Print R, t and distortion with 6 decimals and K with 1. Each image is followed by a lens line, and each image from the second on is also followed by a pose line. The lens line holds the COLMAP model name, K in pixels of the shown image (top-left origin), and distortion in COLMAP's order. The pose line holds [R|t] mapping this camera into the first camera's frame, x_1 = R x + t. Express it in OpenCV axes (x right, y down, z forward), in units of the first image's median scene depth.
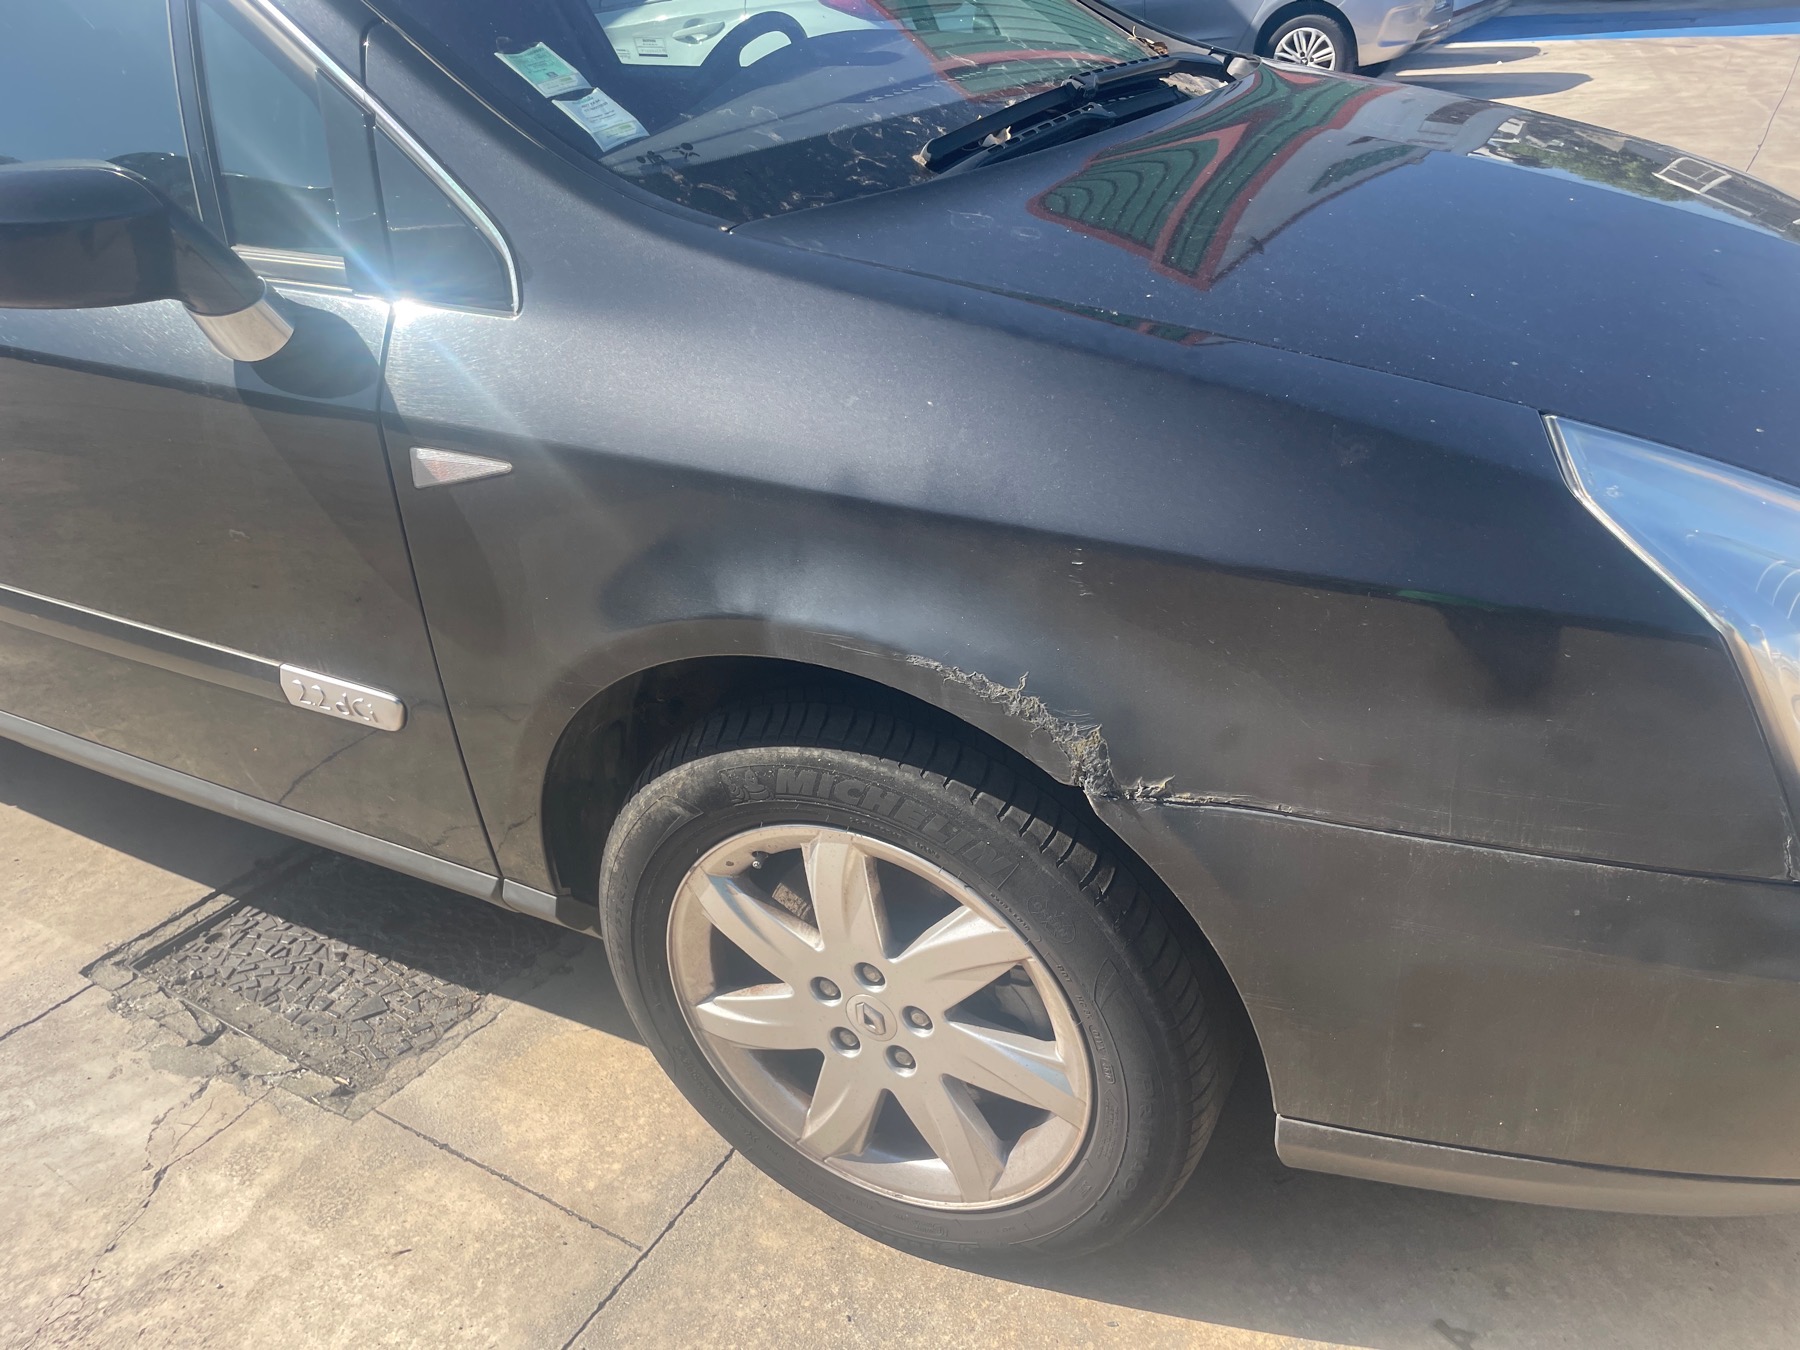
lens RADIAL K [[1358.0, 0, 907.3], [0, 1358.0, 670.3], [0, 0, 1]] dist [0.080655, -0.108209]
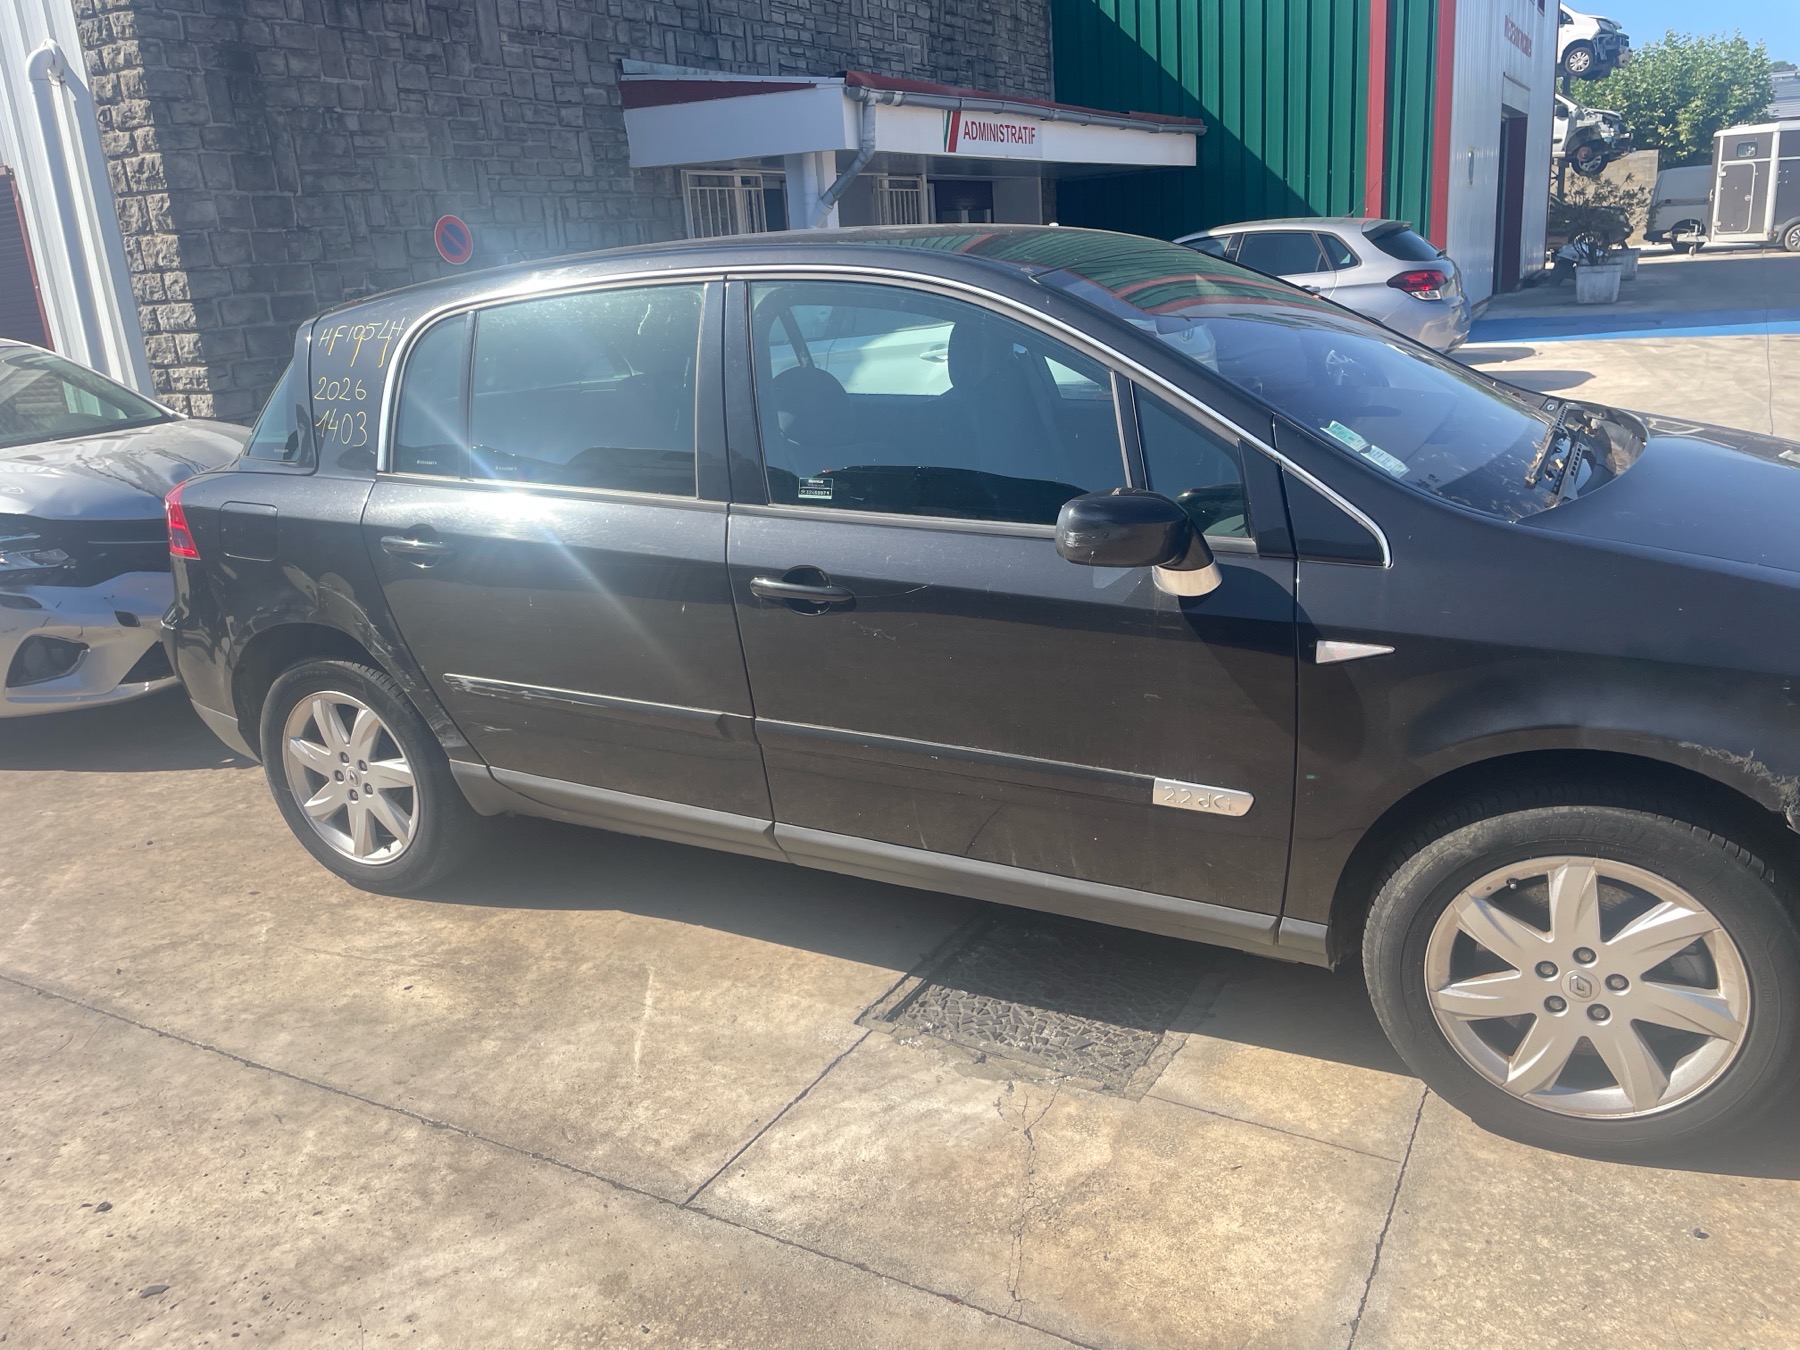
lens RADIAL K [[1357.7, 0, 901.2], [0, 1357.7, 652.4], [0, 0, 1]] dist [0.080929, -0.110652]
pose [[0.999763, -0.004801, 0.021236, -0.810378], [0.008843, 0.980849, -0.194571, 0.165837], [-0.019895, 0.194713, 0.980659, -0.621297]]
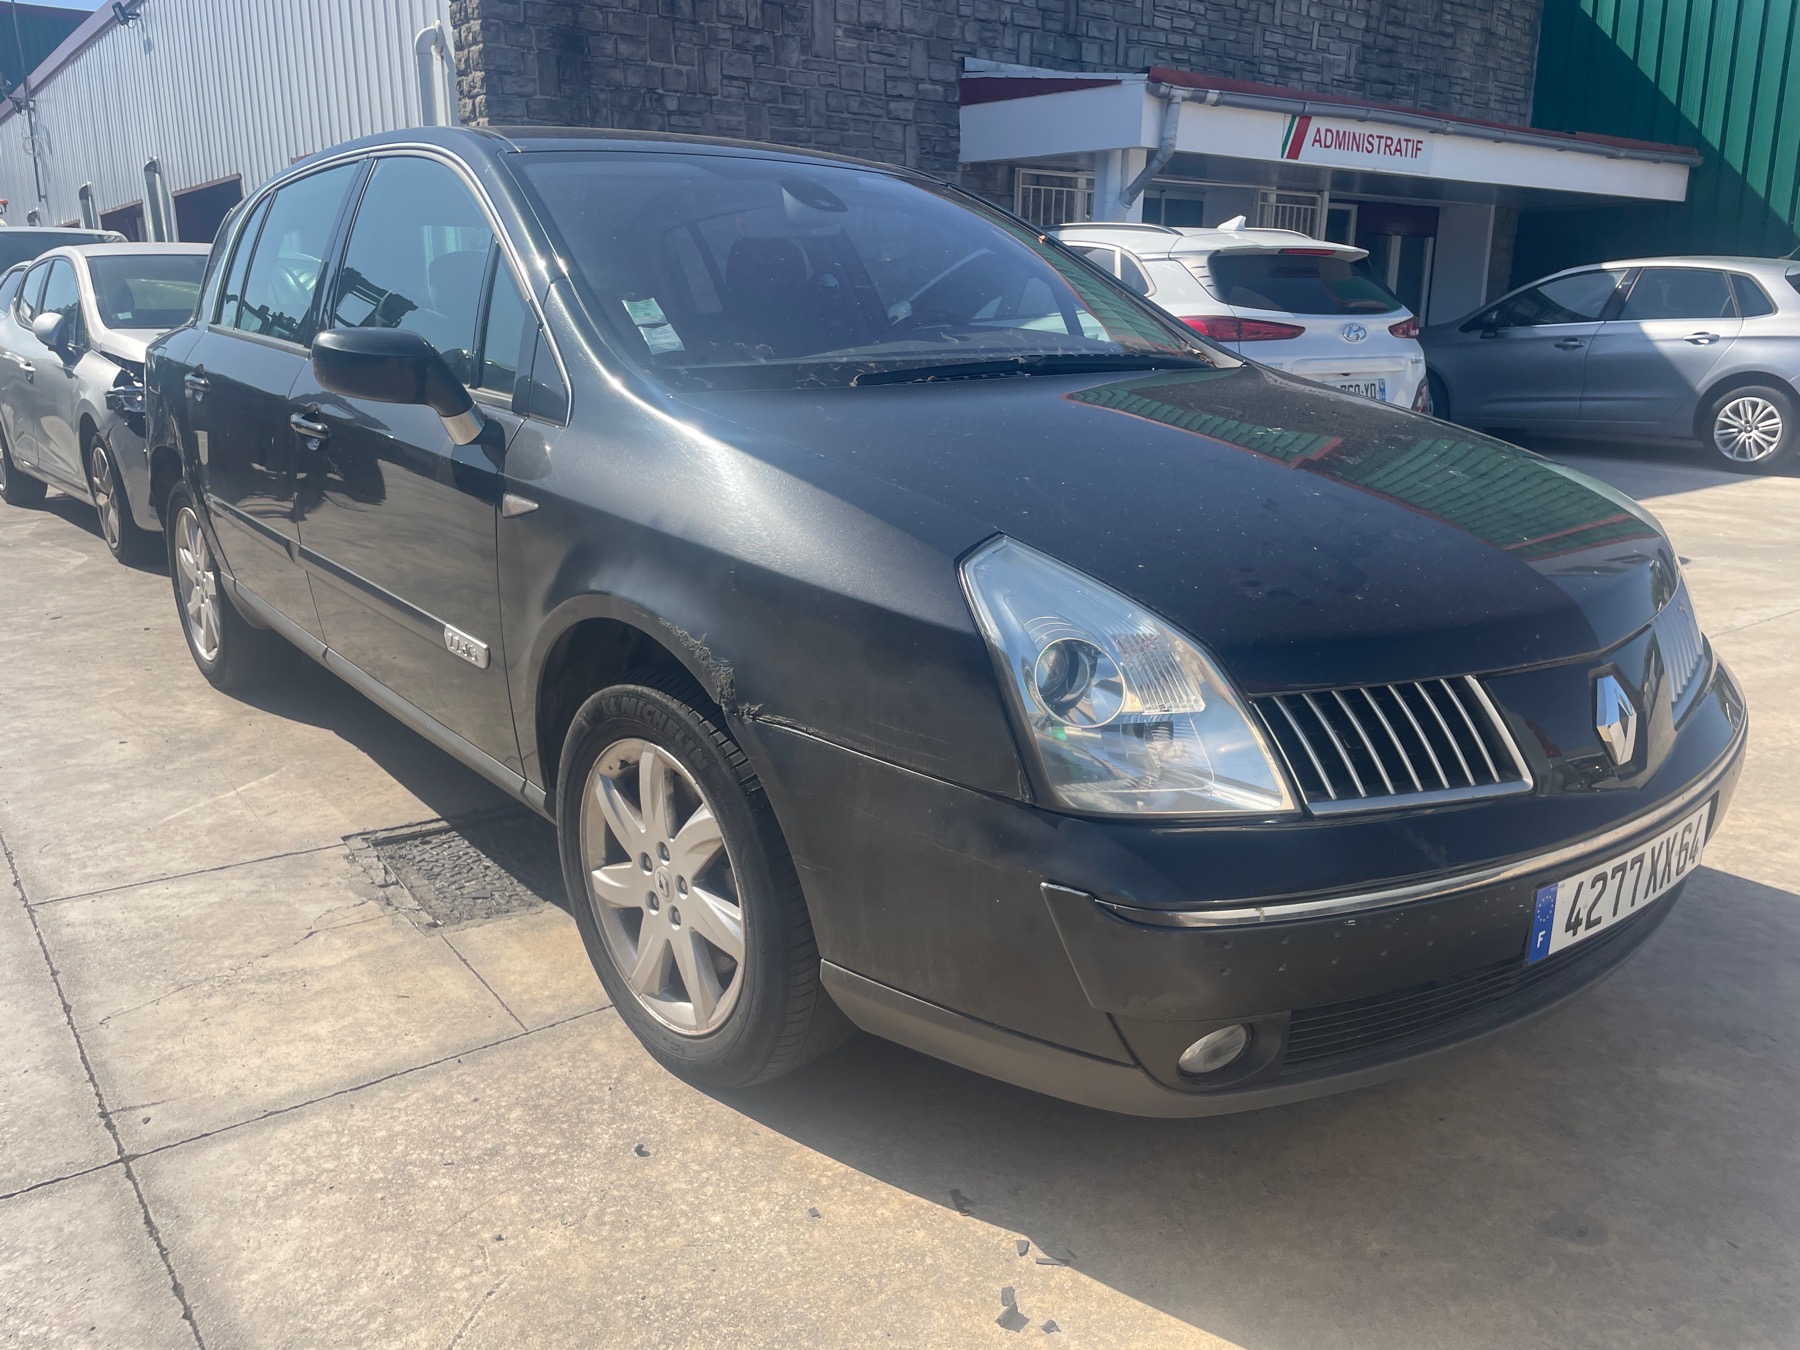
lens RADIAL K [[1358.0, 0, 907.3], [0, 1358.0, 670.3], [0, 0, 1]] dist [0.080655, -0.108209]
pose [[0.922049, 0.170706, -0.347398, 0.680605], [-0.238734, 0.957264, -0.163252, 0.195551], [0.304684, 0.233462, 0.923398, -0.379496]]
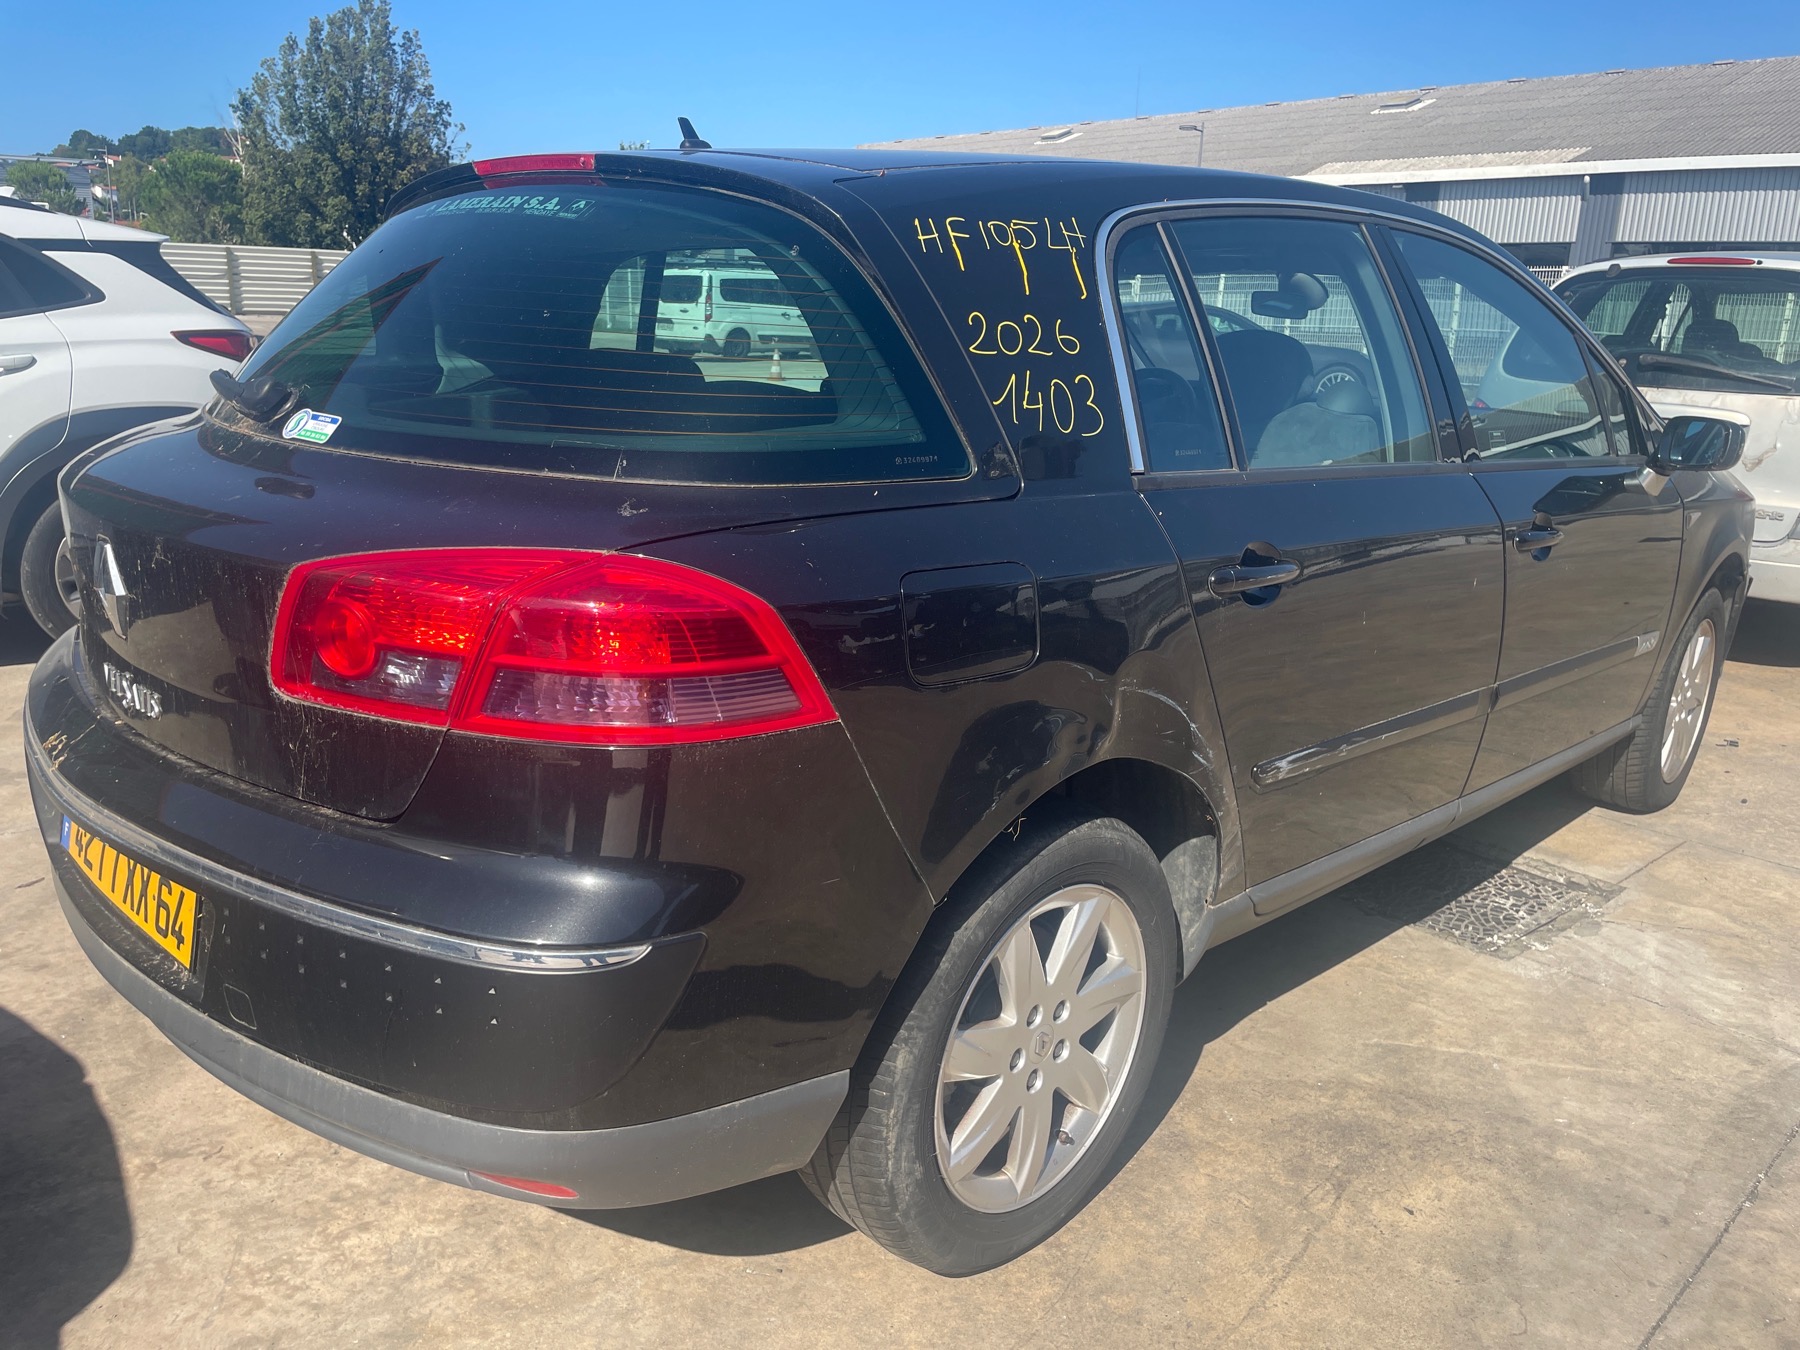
lens RADIAL K [[1332.5, 0, 900.8], [0, 1332.5, 651.9], [0, 0, 1]] dist [0.067619, -0.096276]
pose [[0.293732, -0.164112, 0.941695, -2.911881], [0.394817, 0.918021, 0.036835, -0.542733], [-0.870540, 0.360978, 0.334447, 1.350224]]
